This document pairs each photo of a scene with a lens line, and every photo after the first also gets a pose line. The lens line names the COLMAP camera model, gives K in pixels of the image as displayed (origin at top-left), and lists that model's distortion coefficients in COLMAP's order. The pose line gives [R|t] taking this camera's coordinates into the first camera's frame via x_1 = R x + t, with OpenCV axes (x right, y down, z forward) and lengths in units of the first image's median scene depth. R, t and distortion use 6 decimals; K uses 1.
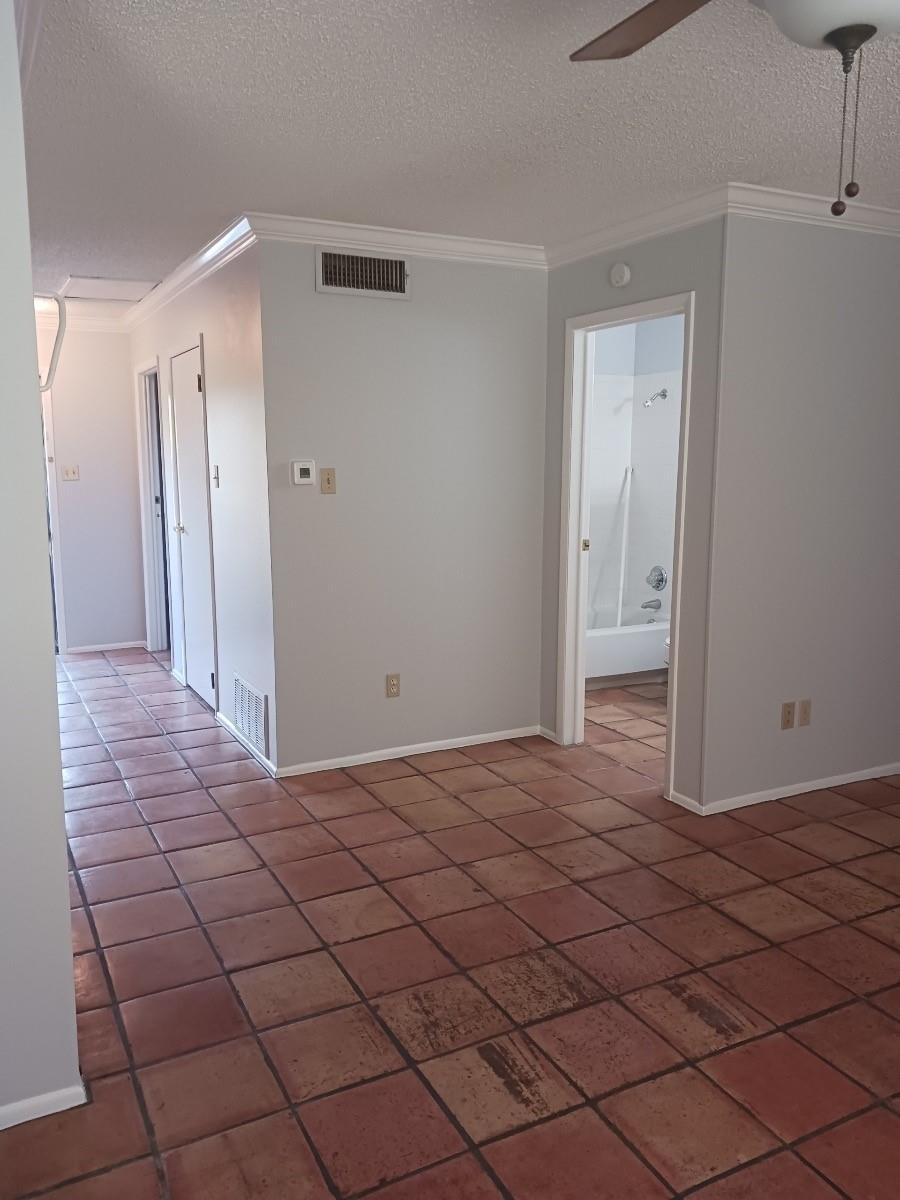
lens RADIAL K [[928.7, 0, 450.0], [0, 928.7, 600.0], [0, 0, 1]] dist [0.087567, -0.173922]
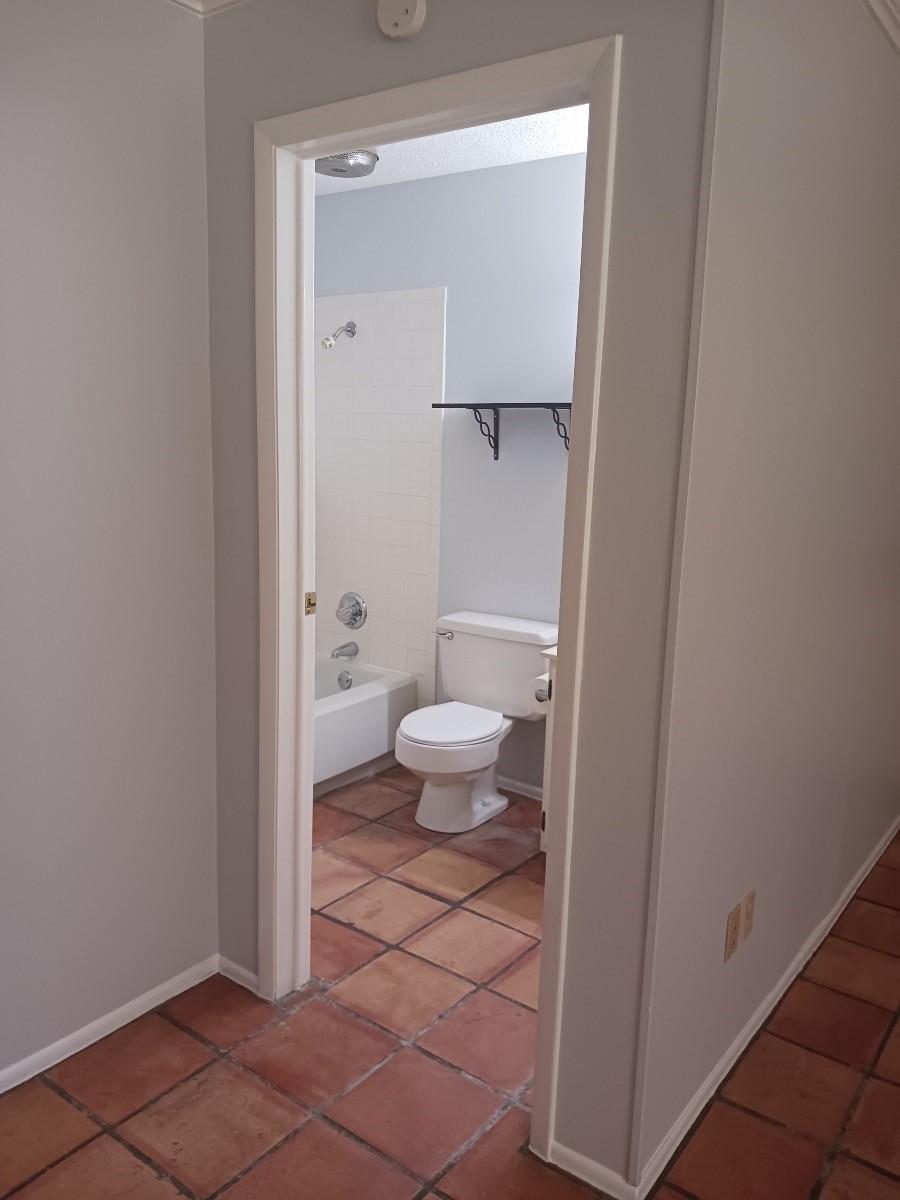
lens RADIAL K [[941.5, 0, 436.4], [0, 941.5, 593.1], [0, 0, 1]] dist [-0.001453, -0.001844]
pose [[0.906835, -0.046844, 0.418874, -0.001210], [0.035626, 0.998767, 0.034567, -0.079537], [-0.419977, -0.016423, 0.907386, 0.524803]]
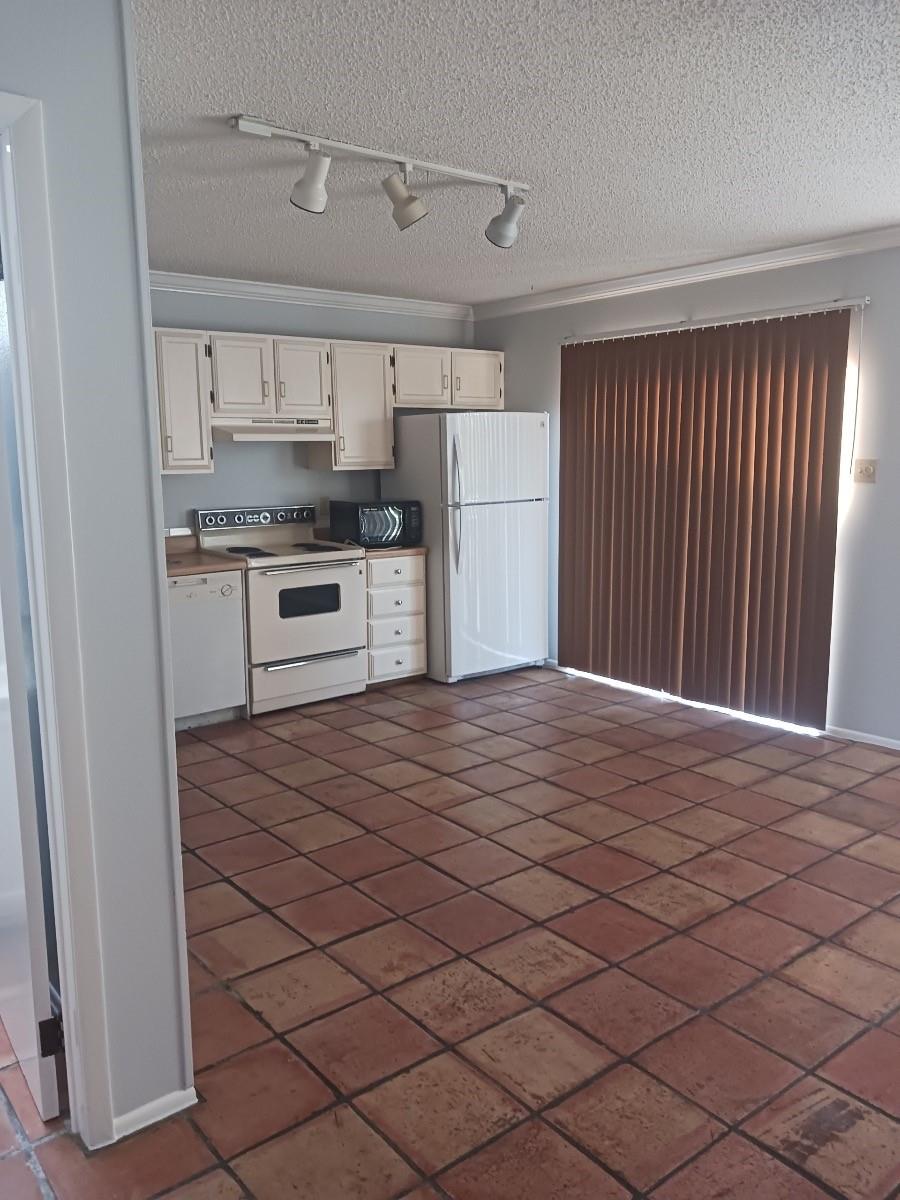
lens RADIAL K [[941.5, 0, 436.4], [0, 941.5, 593.1], [0, 0, 1]] dist [-0.001453, -0.001844]
pose [[-0.182981, -0.149055, 0.971751, -0.213964], [0.165143, 0.969734, 0.179842, -0.117023], [-0.969147, 0.193385, -0.152828, 0.749746]]
